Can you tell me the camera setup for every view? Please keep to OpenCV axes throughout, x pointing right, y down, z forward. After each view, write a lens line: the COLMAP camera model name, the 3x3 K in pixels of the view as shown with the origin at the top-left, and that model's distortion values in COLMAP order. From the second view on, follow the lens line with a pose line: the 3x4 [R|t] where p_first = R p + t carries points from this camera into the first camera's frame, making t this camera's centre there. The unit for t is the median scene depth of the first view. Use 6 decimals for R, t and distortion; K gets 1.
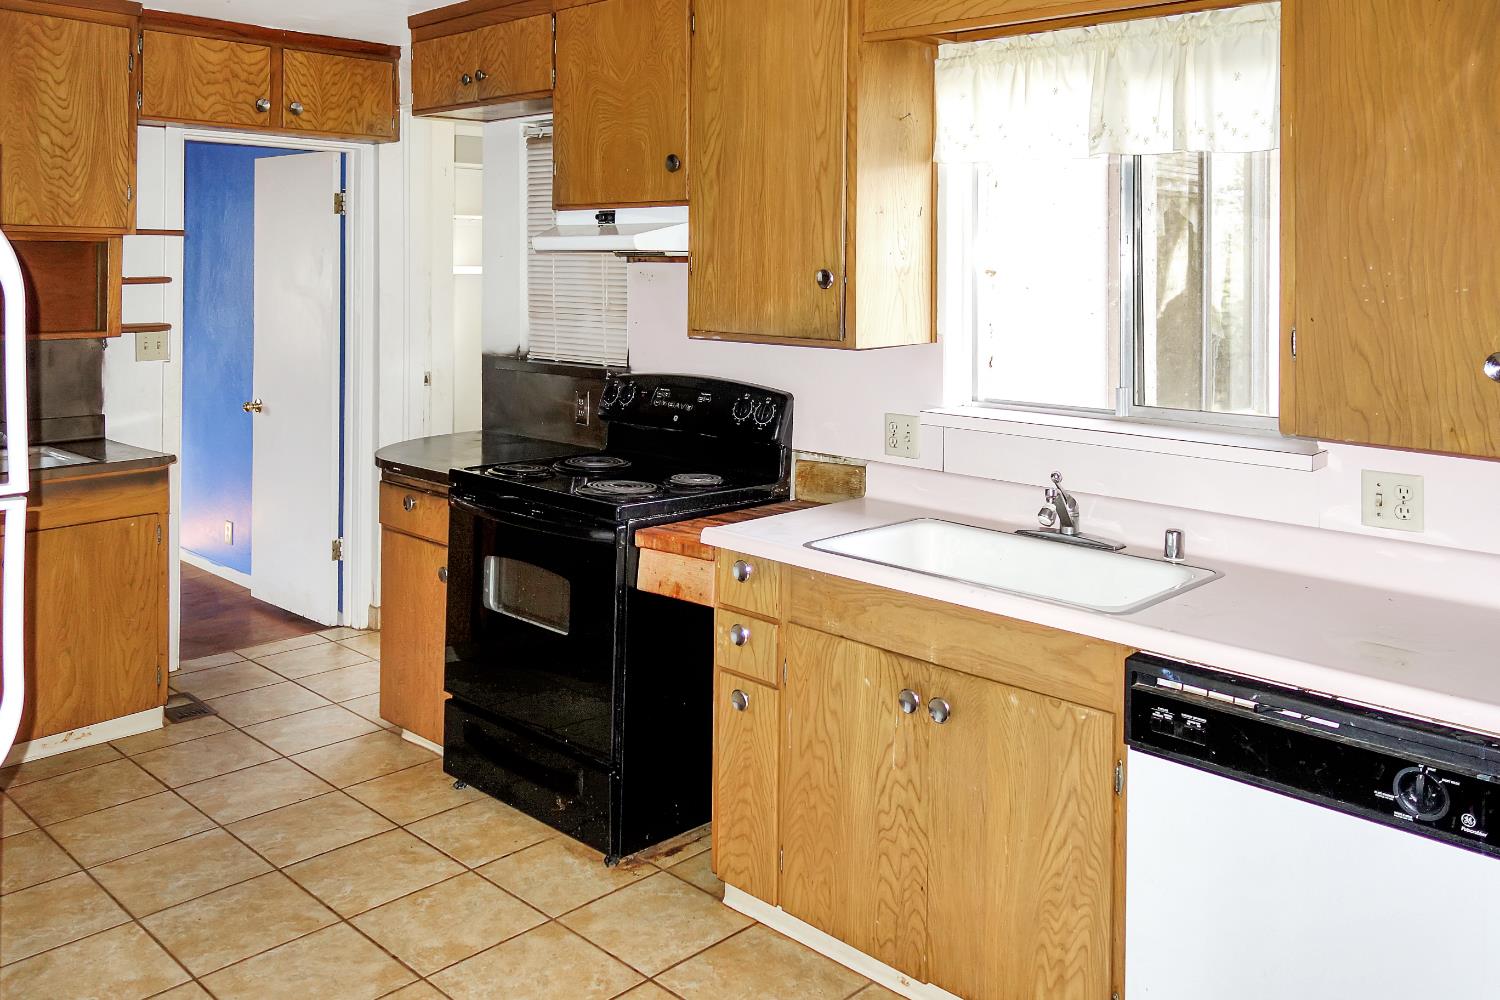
lens RADIAL K [[1278.1, 0, 750.0], [0, 1278.1, 500.0], [0, 0, 1]] dist [-0.002830, -0.002416]
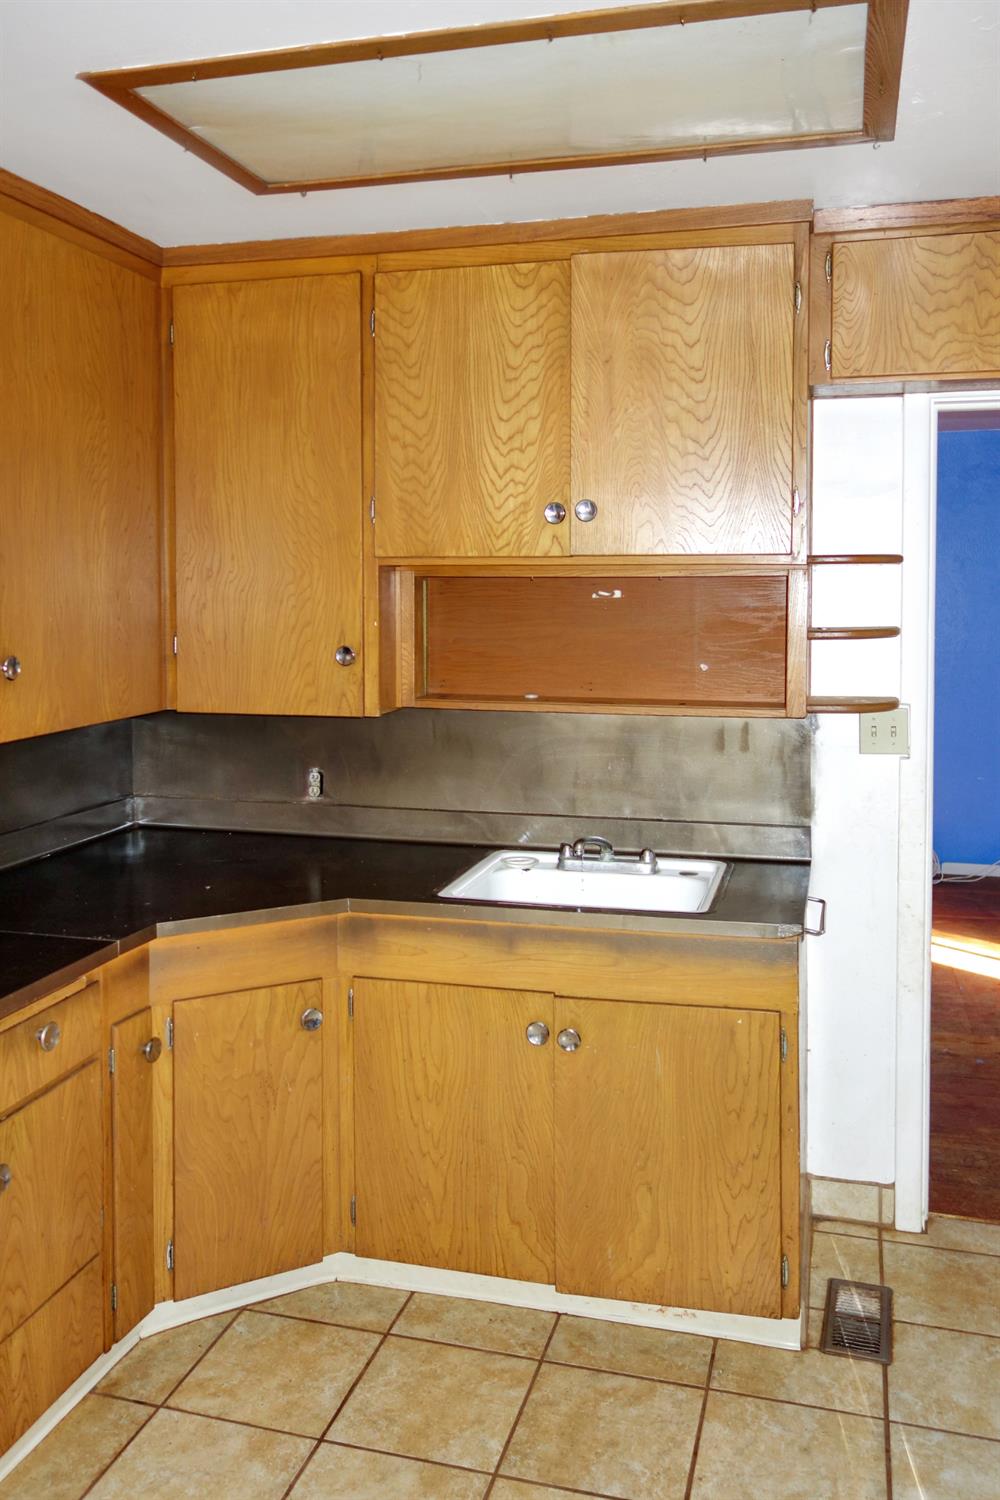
lens RADIAL K [[1278.1, 0, 502.3], [0, 1278.1, 639.5], [0, 0, 1]] dist [-0.002830, -0.002416]
pose [[0.500982, 0.022738, -0.865159, -0.006676], [-0.145722, 0.987599, -0.058427, -0.110540], [0.853101, 0.155344, 0.498083, 0.554269]]
